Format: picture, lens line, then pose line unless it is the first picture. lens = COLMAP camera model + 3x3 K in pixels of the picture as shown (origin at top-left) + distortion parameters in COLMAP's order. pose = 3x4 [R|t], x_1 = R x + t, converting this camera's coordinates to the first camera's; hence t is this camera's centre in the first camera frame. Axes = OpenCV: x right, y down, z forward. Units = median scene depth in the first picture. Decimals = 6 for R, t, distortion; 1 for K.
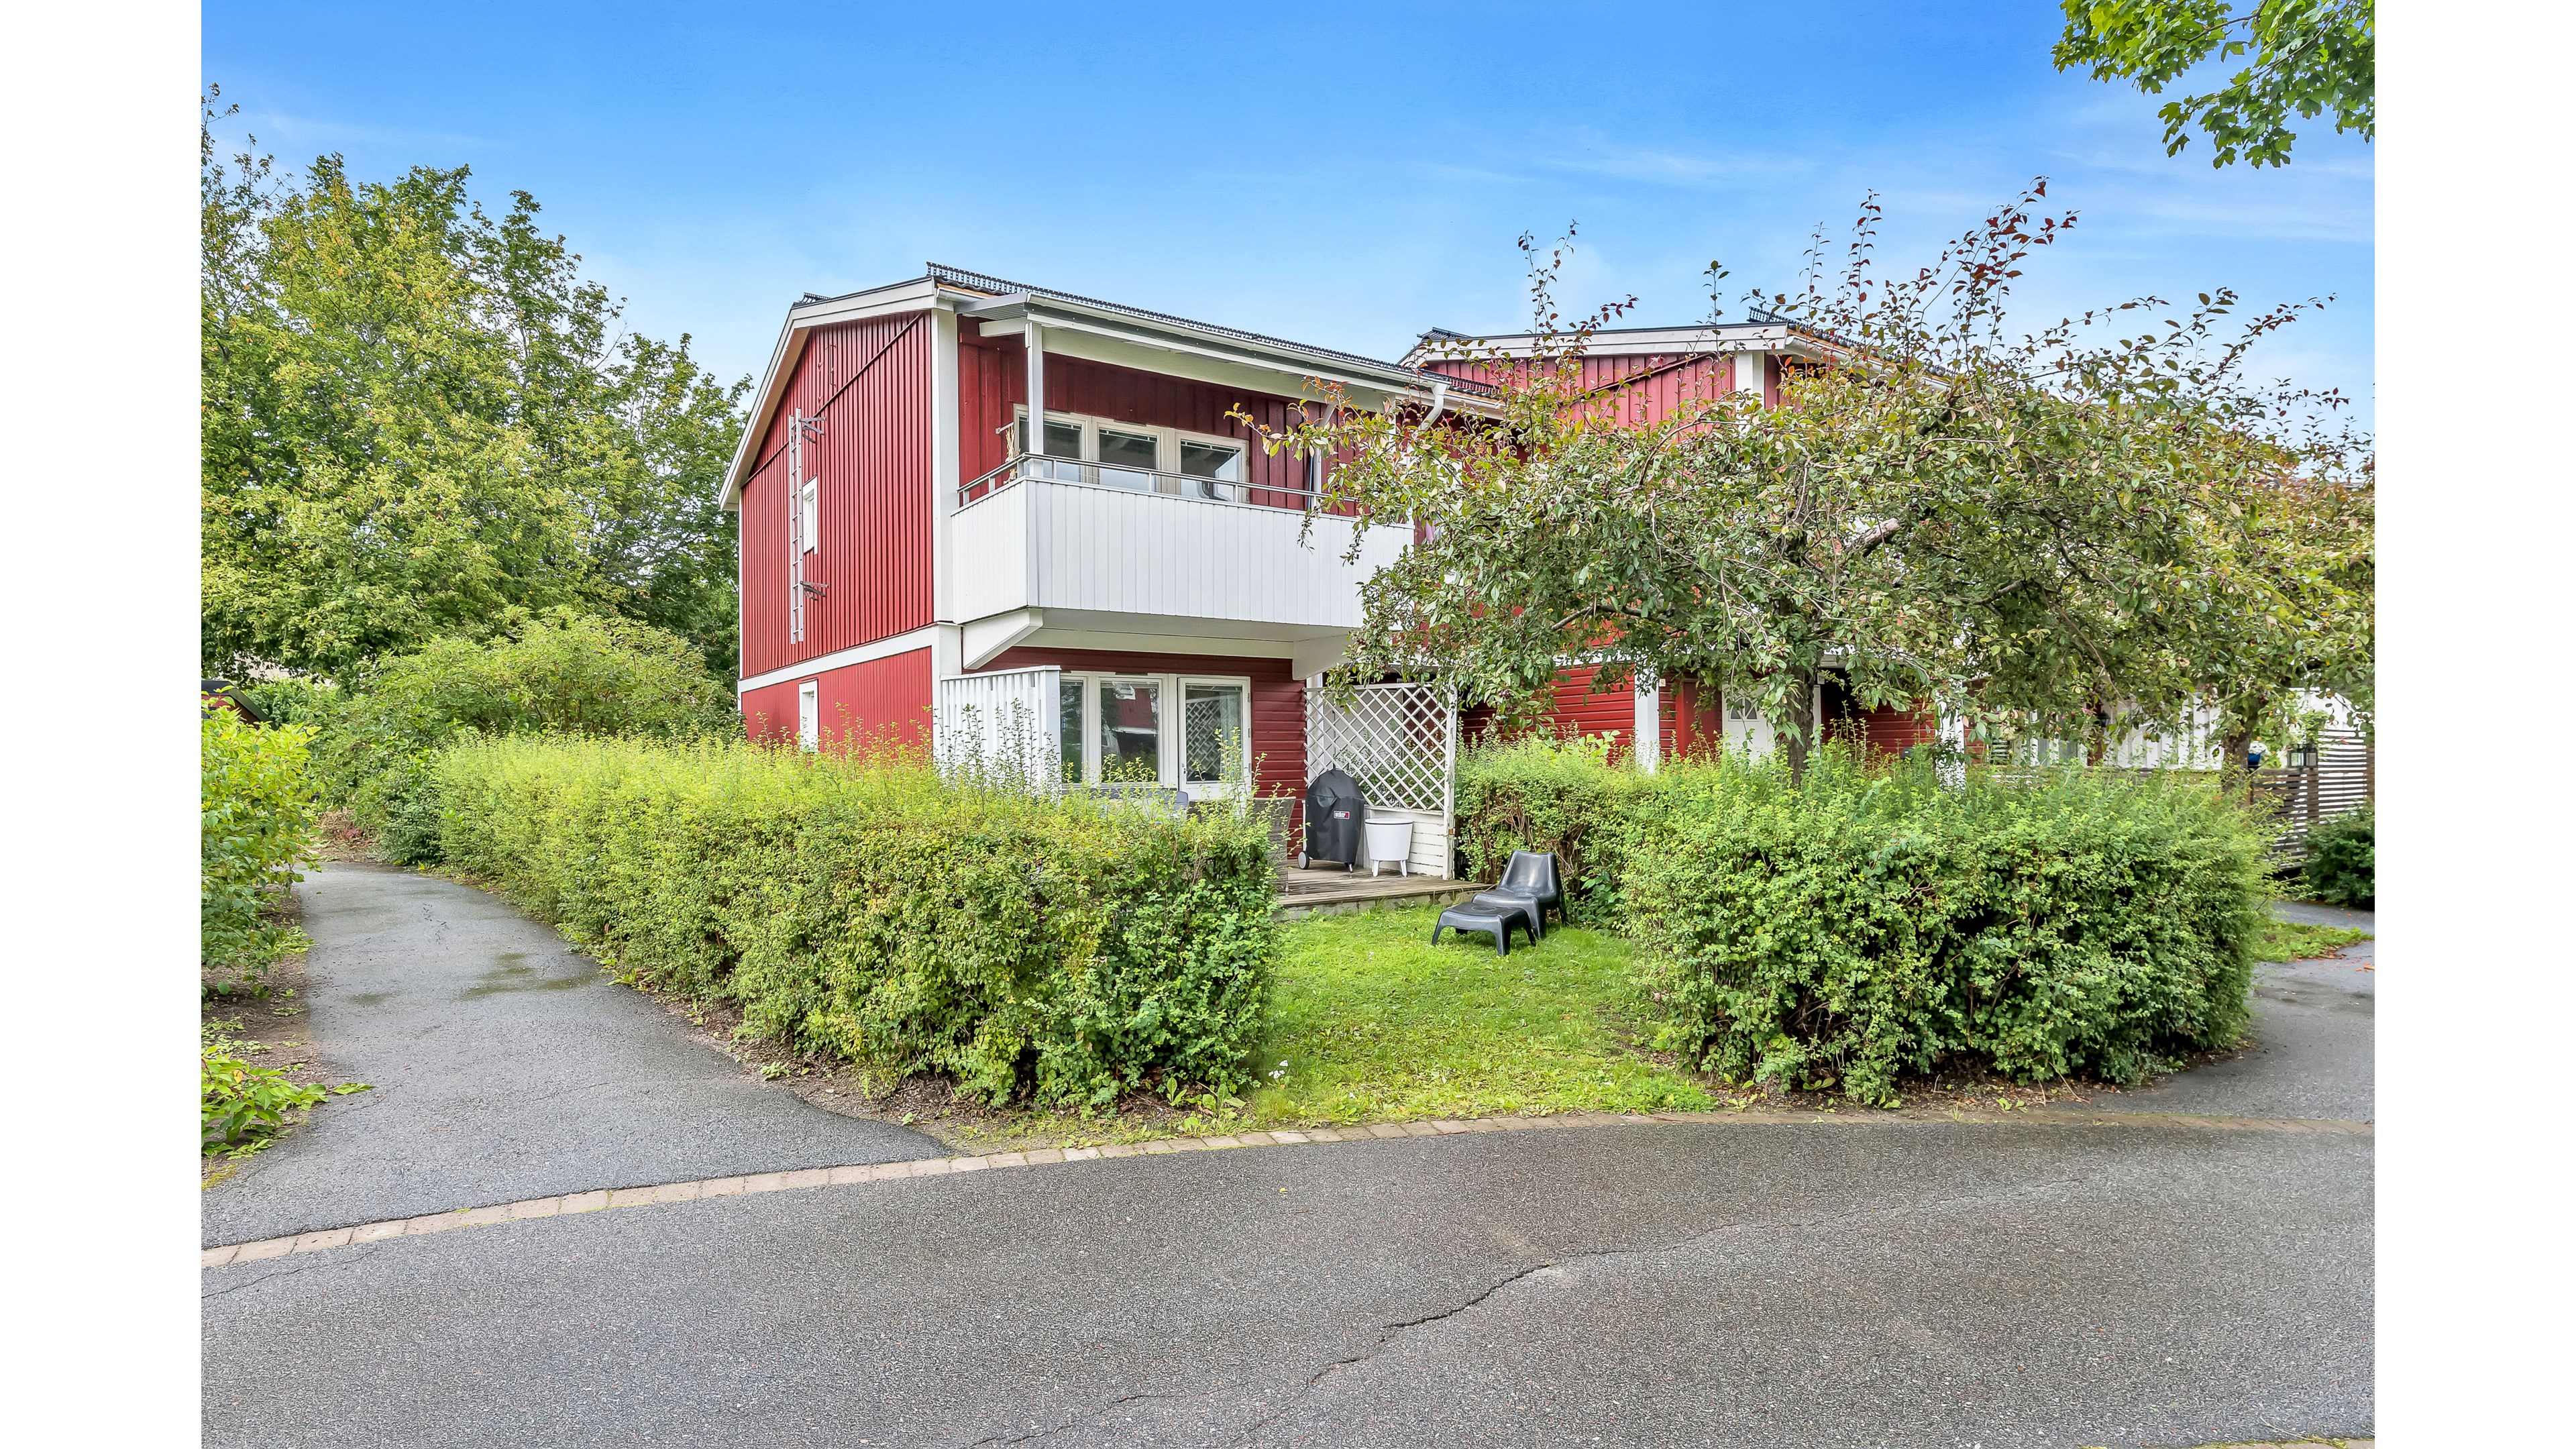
lens RADIAL K [[1251.2, 0, 1282.4], [0, 1251.2, 731.2], [0, 0, 1]] dist [0.003648, -0.000022]
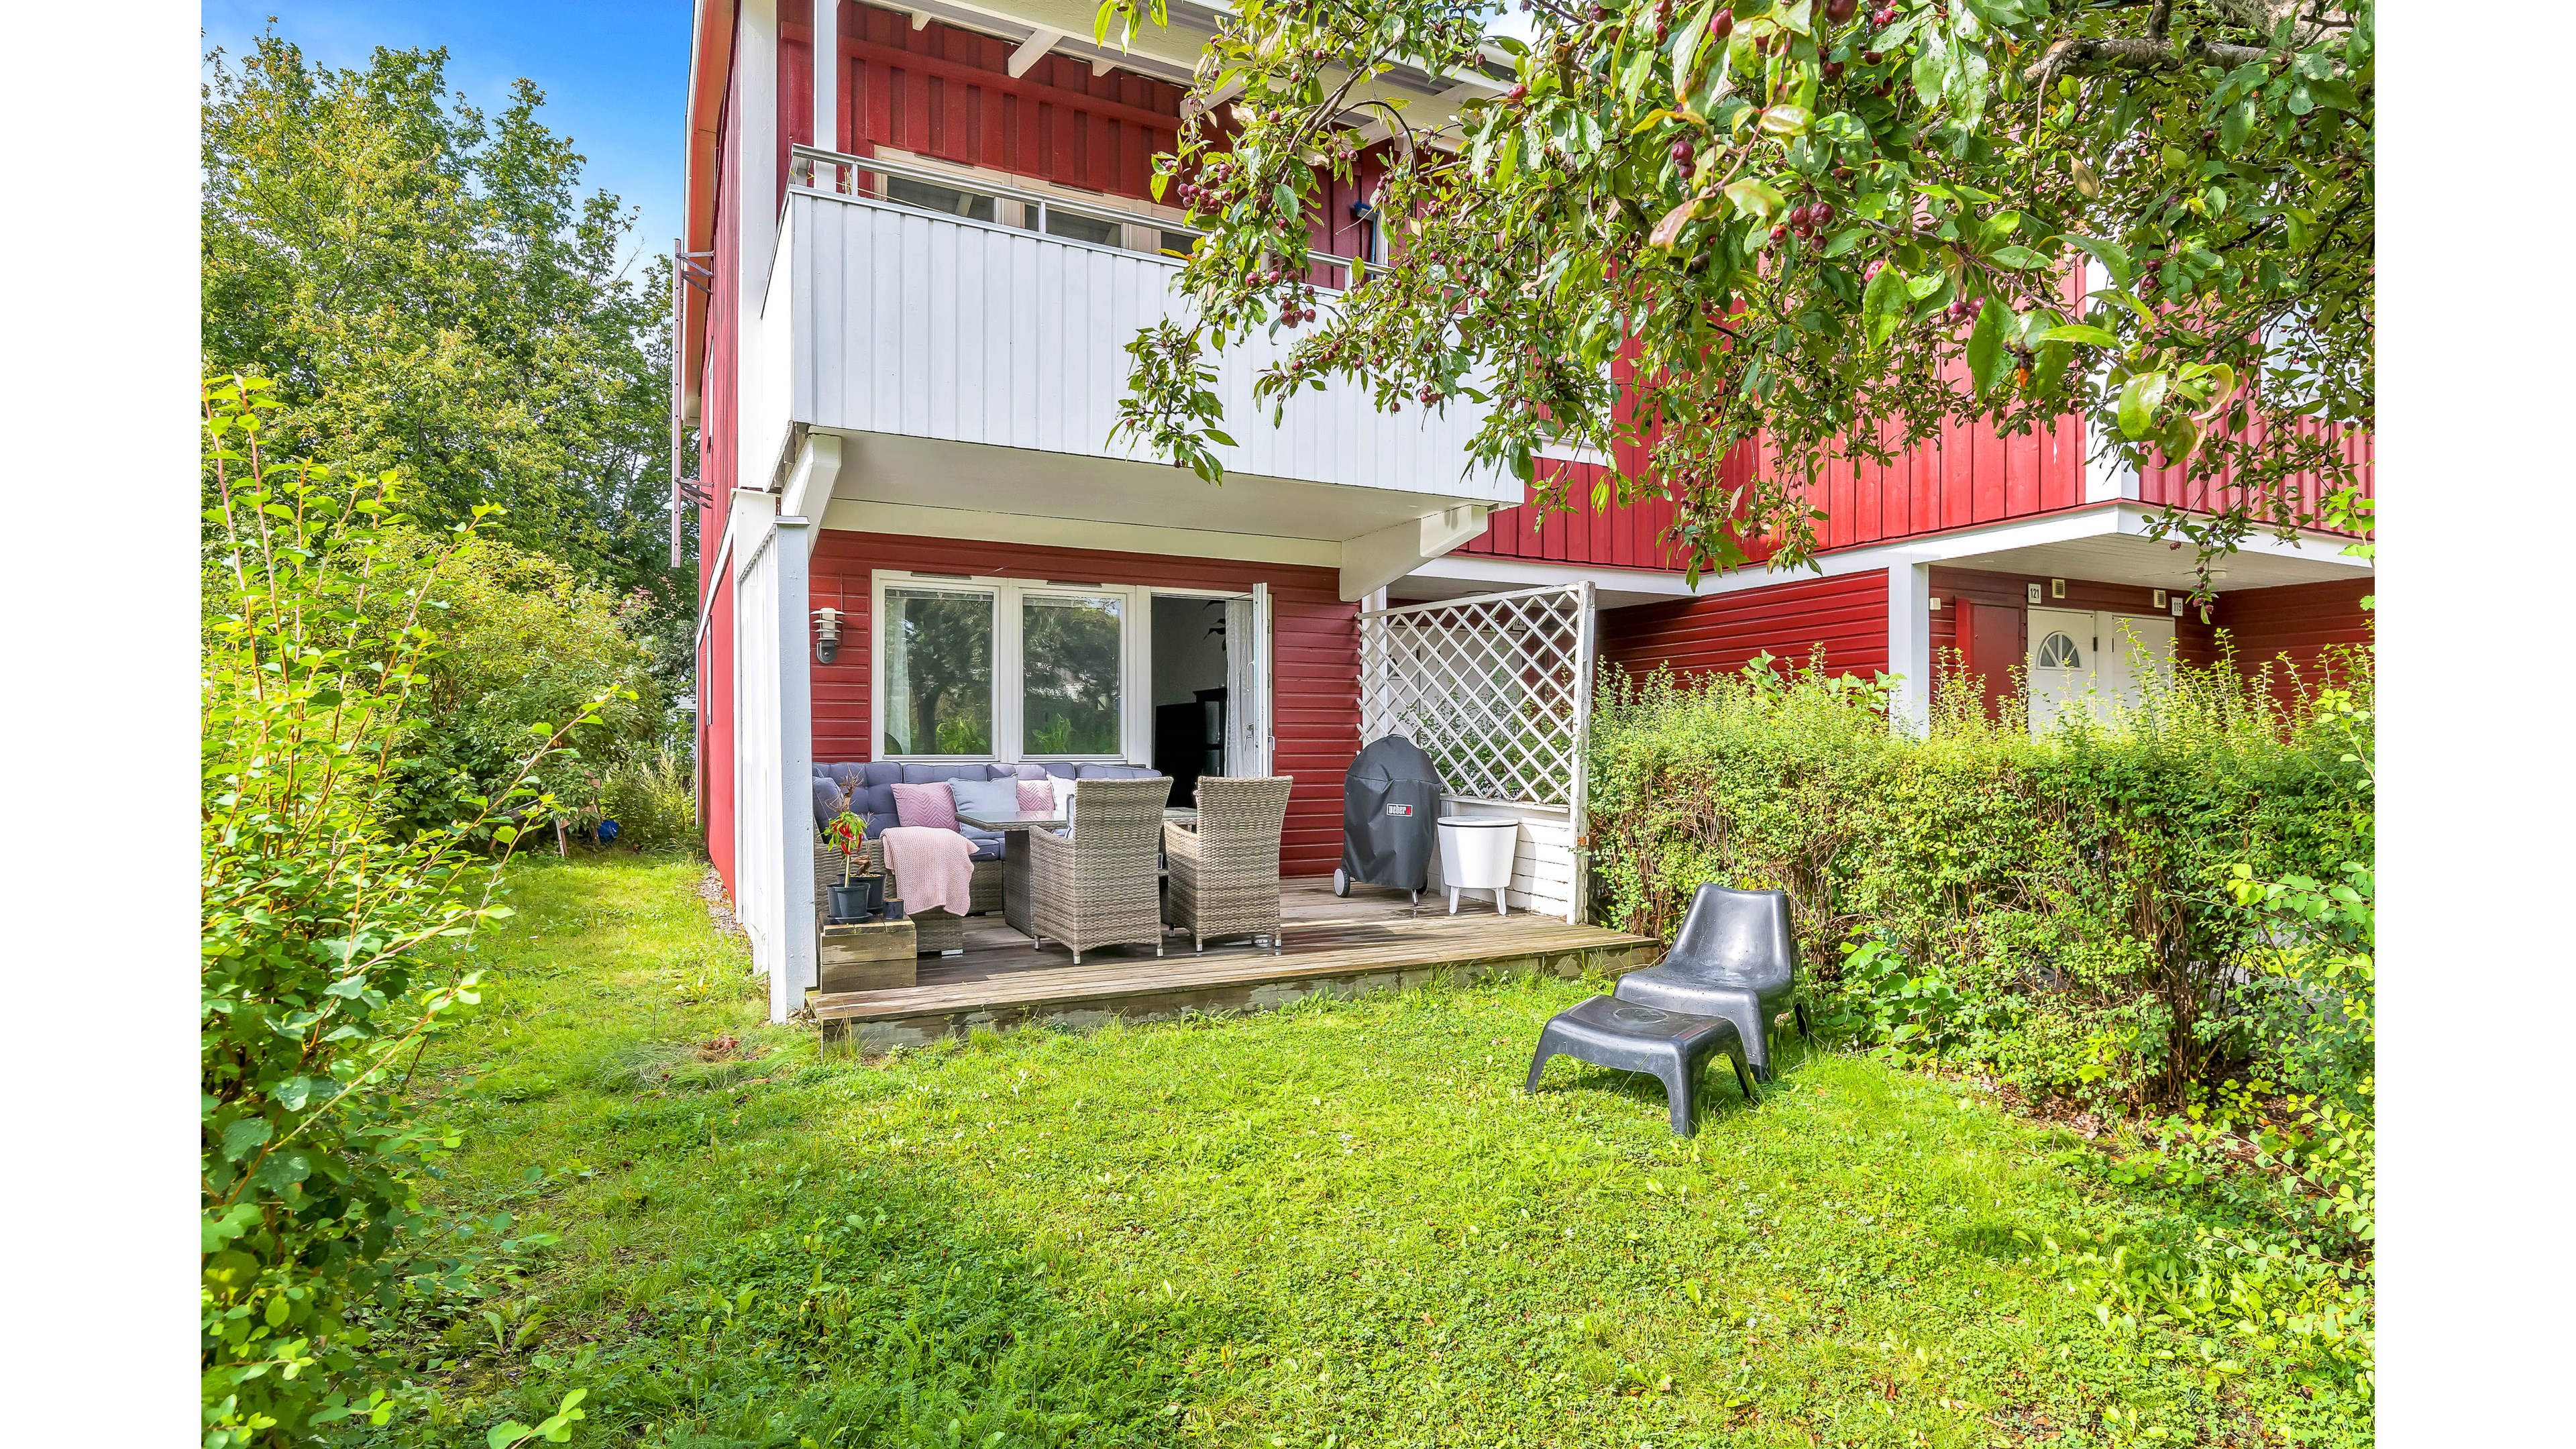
lens RADIAL K [[1251.2, 0, 1295.6], [0, 1251.2, 740.9], [0, 0, 1]] dist [0.003648, -0.000022]
pose [[0.994063, 0.007247, -0.108565, 0.063315], [-0.005761, 0.999886, 0.013989, 0.025791], [0.108653, -0.013281, 0.993991, 0.399769]]
